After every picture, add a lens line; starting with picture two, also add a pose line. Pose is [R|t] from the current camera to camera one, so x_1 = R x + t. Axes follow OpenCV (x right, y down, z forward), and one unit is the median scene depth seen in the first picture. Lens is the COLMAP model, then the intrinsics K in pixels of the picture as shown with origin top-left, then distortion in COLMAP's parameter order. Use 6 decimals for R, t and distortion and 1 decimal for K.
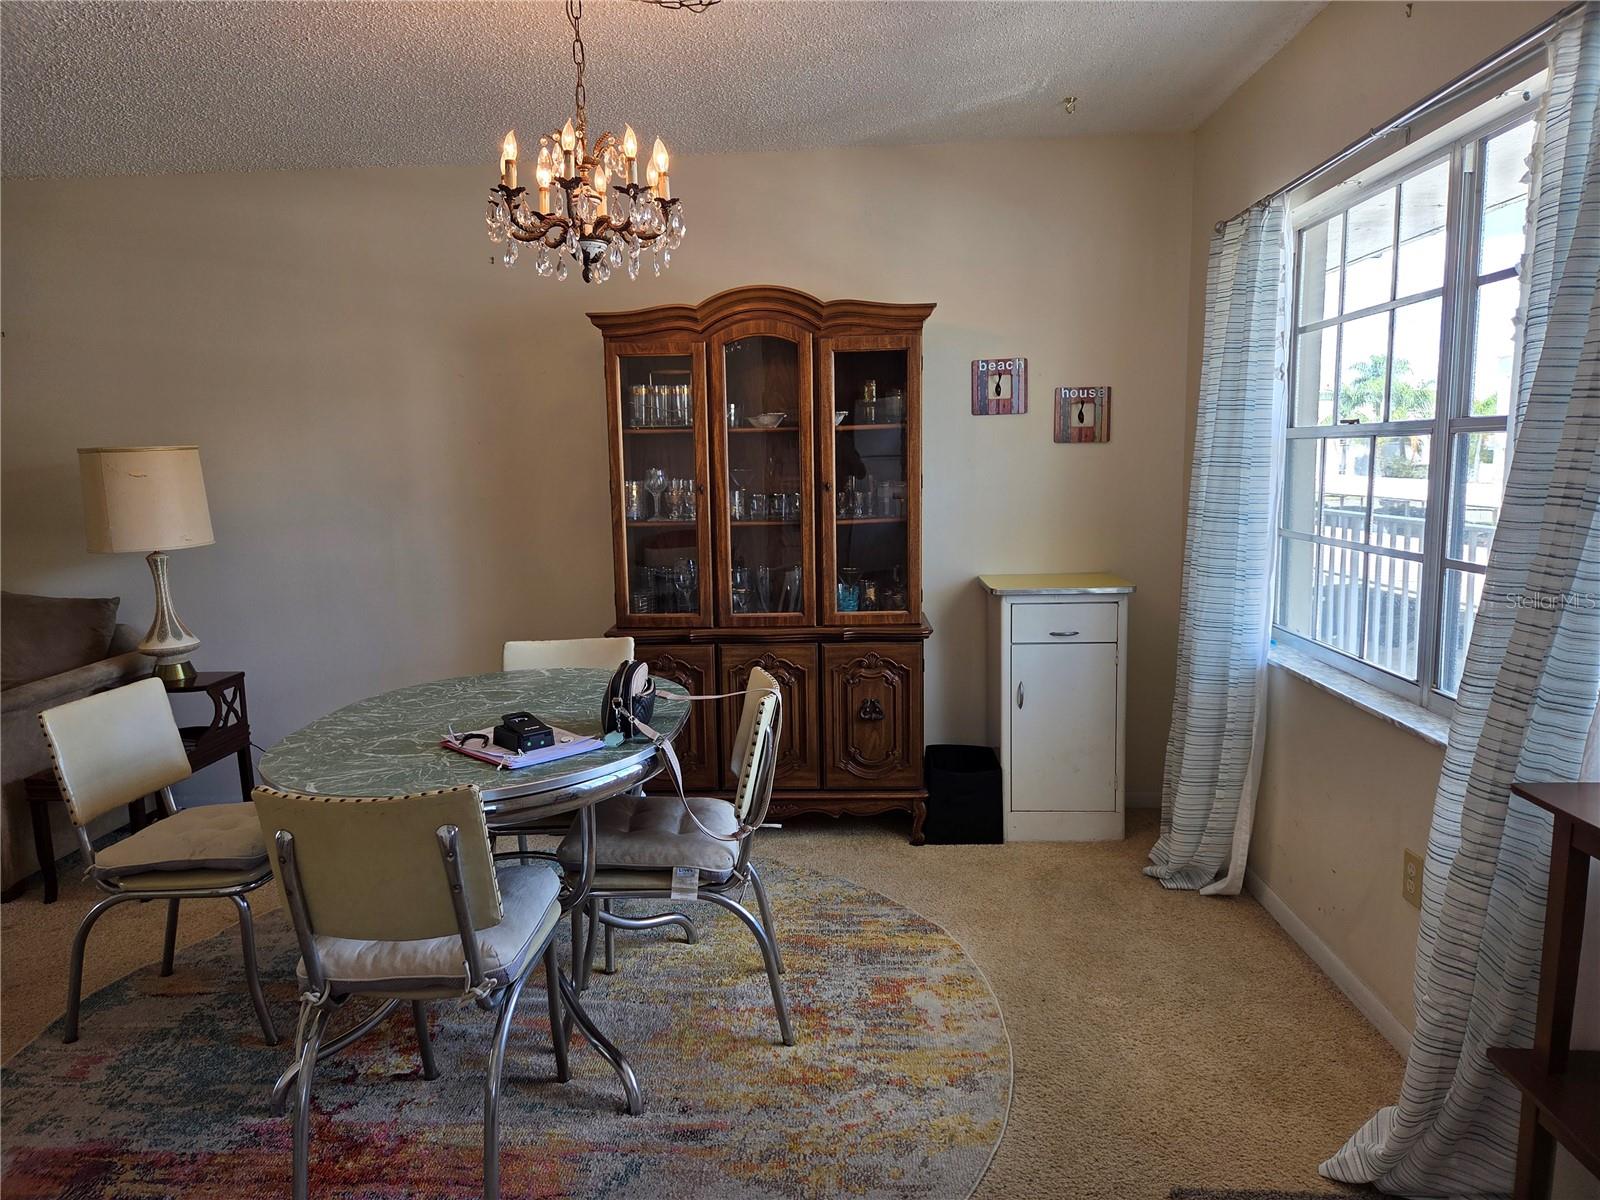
lens RADIAL K [[1068.0, 0, 790.6], [0, 1068.0, 605.8], [0, 0, 1]] dist [0.079795, -0.064118]
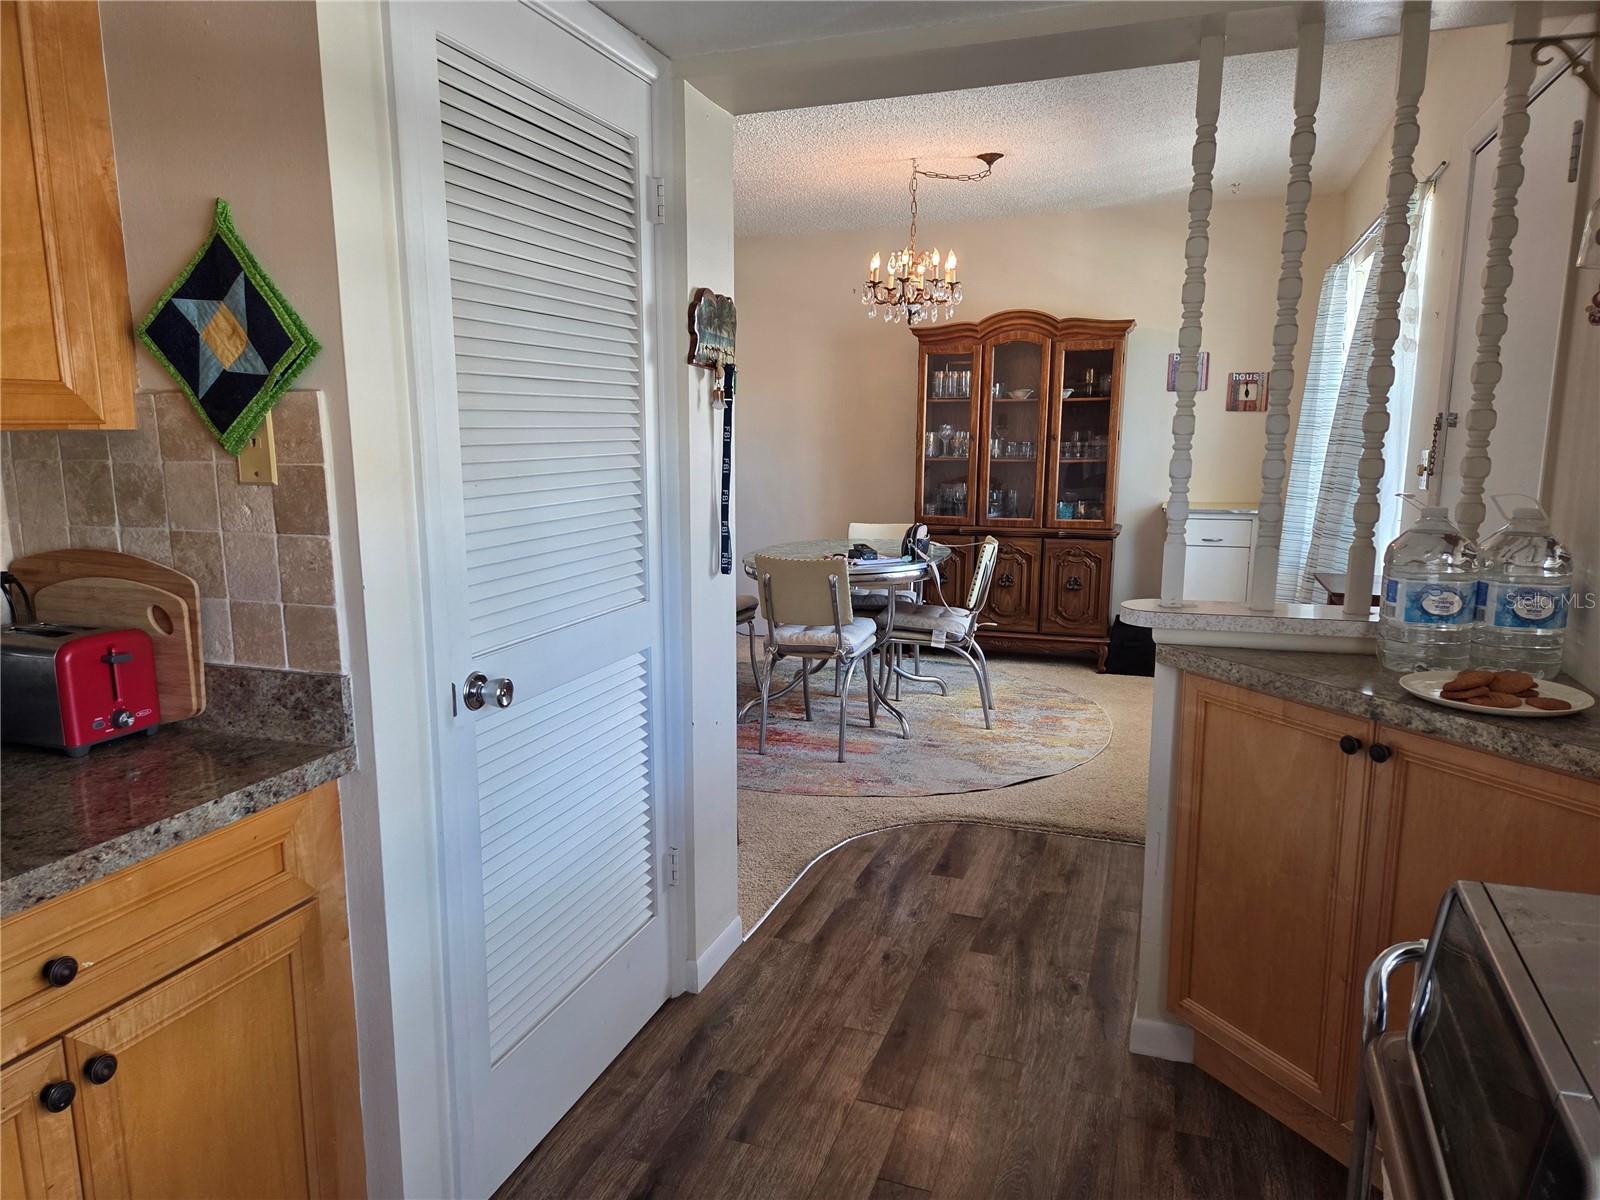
lens RADIAL K [[1068.0, 0, 790.6], [0, 1068.0, 605.8], [0, 0, 1]] dist [0.079795, -0.064118]
pose [[0.957394, 0.068713, -0.280489, 0.125060], [-0.059143, 0.997346, 0.042453, 0.091502], [0.282662, -0.024055, 0.958918, -0.631979]]
